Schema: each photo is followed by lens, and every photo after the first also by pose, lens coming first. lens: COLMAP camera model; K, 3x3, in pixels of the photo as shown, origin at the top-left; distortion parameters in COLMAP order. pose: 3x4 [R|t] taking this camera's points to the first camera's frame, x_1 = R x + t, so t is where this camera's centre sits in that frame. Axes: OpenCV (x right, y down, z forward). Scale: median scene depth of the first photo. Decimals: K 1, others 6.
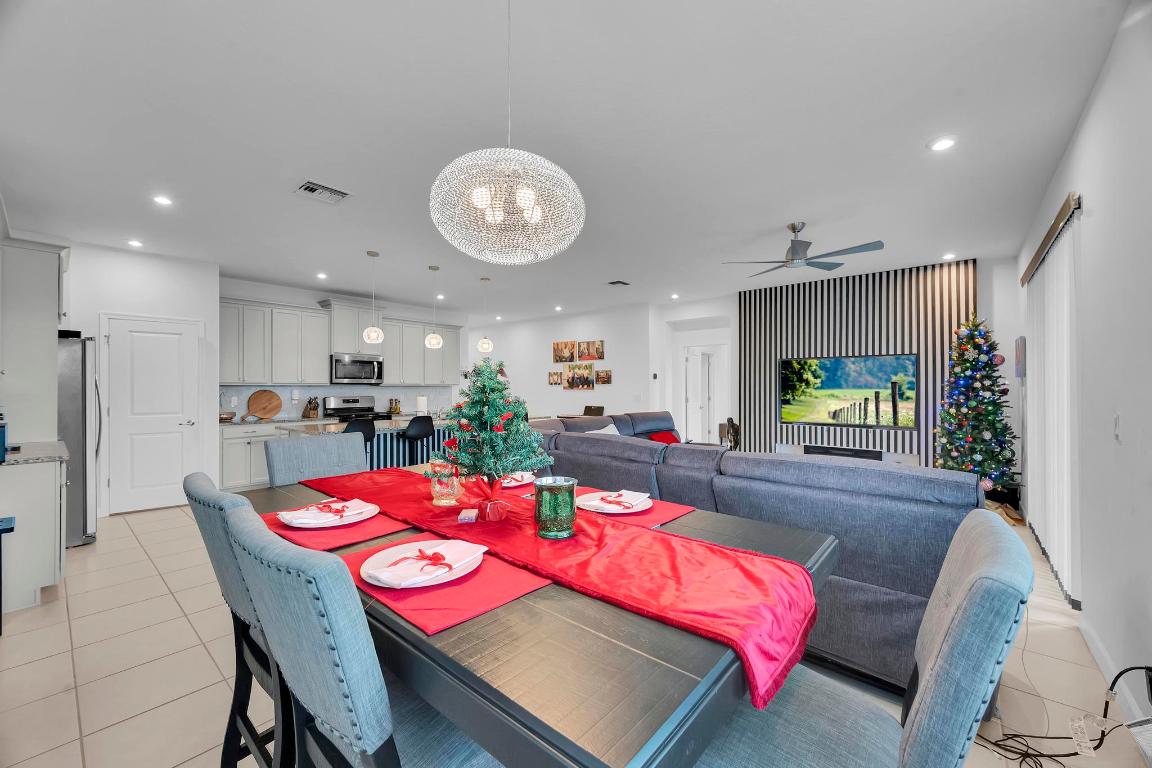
lens RADIAL K [[453.7, 0, 573.3], [0, 453.7, 384.9], [0, 0, 1]] dist [-0.002128, 0.000380]
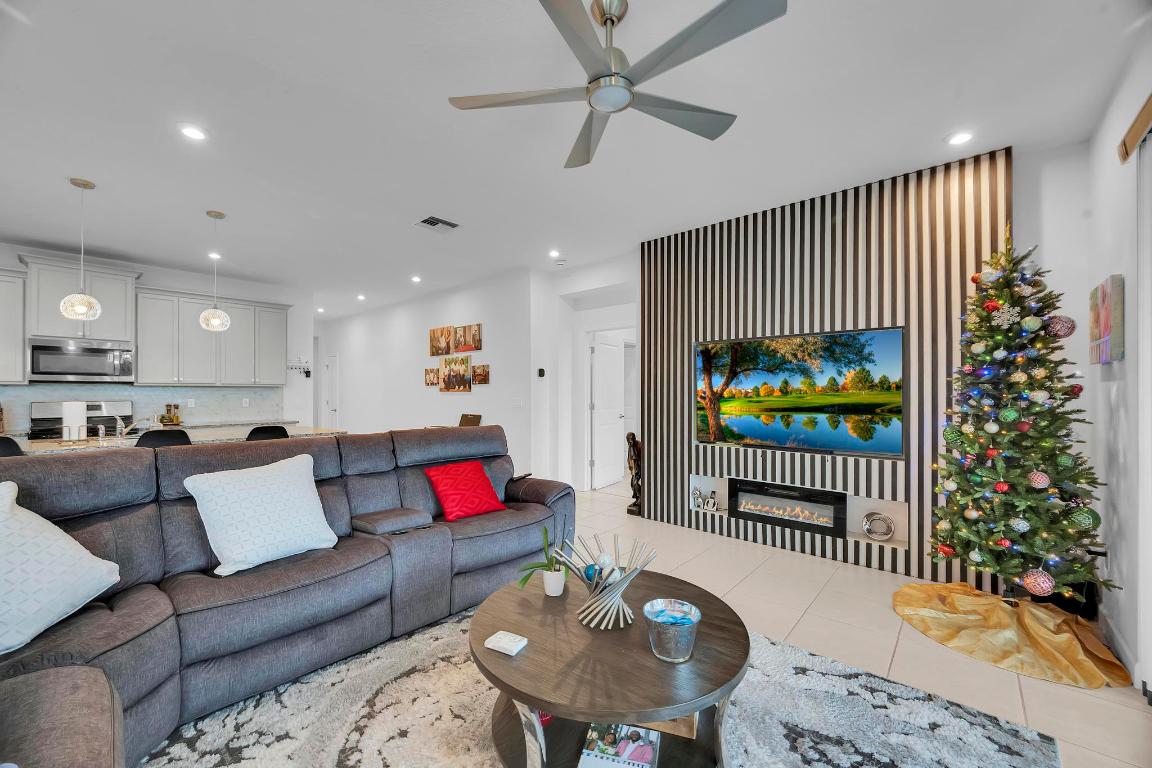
lens RADIAL K [[453.7, 0, 578.1], [0, 453.7, 389.7], [0, 0, 1]] dist [-0.002128, 0.000380]
pose [[0.999954, 0.000035, -0.009616, 0.379631], [-0.000039, 1.000000, -0.000451, 0.012631], [0.009616, 0.000451, 0.999954, 0.457879]]
